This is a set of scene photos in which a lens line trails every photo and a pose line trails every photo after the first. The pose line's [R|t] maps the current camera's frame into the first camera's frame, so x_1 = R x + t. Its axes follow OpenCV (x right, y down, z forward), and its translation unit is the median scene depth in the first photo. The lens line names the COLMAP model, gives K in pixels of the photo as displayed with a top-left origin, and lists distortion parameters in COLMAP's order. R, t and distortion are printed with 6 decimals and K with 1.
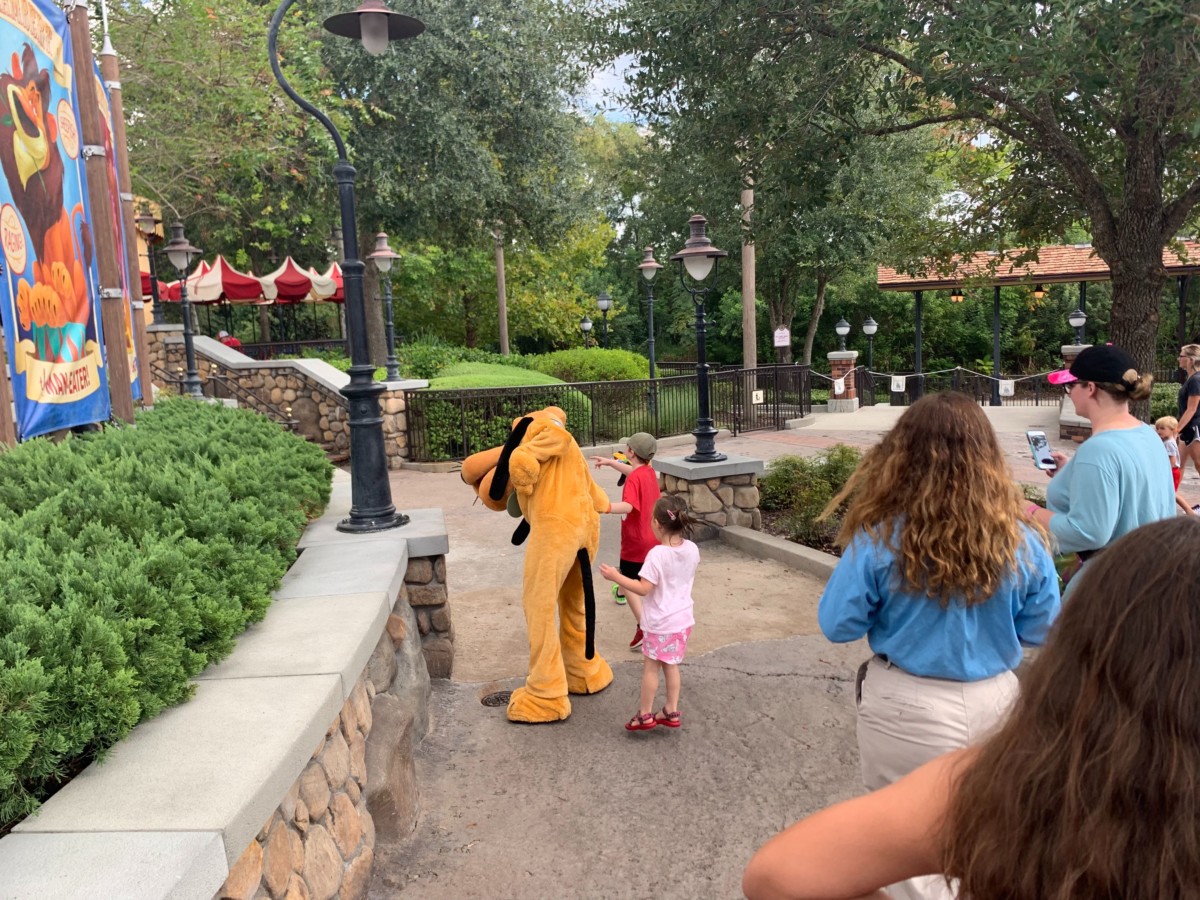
lens RADIAL K [[933.9, 0, 600.4], [0, 933.9, 434.7], [0, 0, 1]] dist [0.020826, -0.001030]
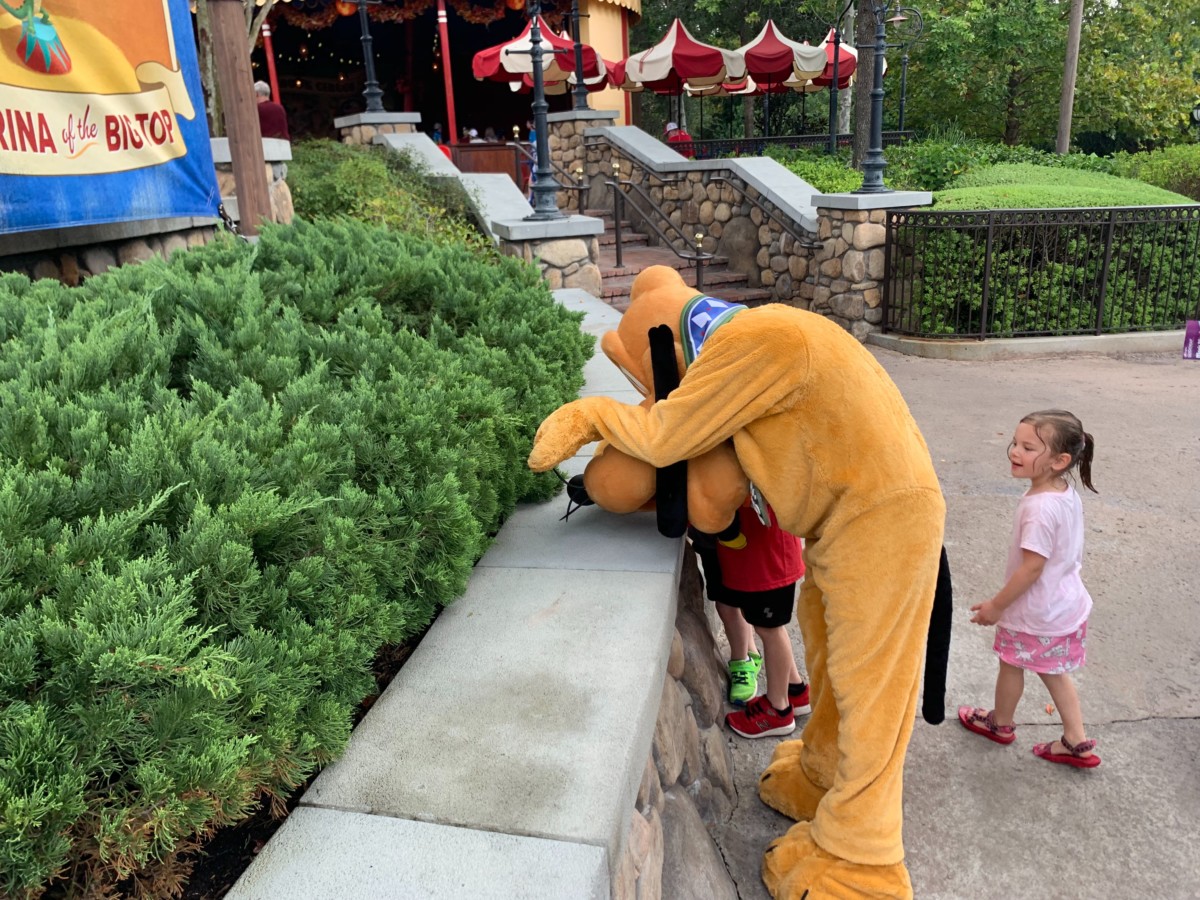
lens RADIAL K [[933.9, 0, 600.4], [0, 933.9, 434.7], [0, 0, 1]] dist [0.020826, -0.001030]
pose [[0.862731, 0.146148, -0.484083, -0.055263], [-0.050164, 0.977336, 0.205663, -0.019758], [0.503169, -0.153148, 0.850509, 0.358024]]
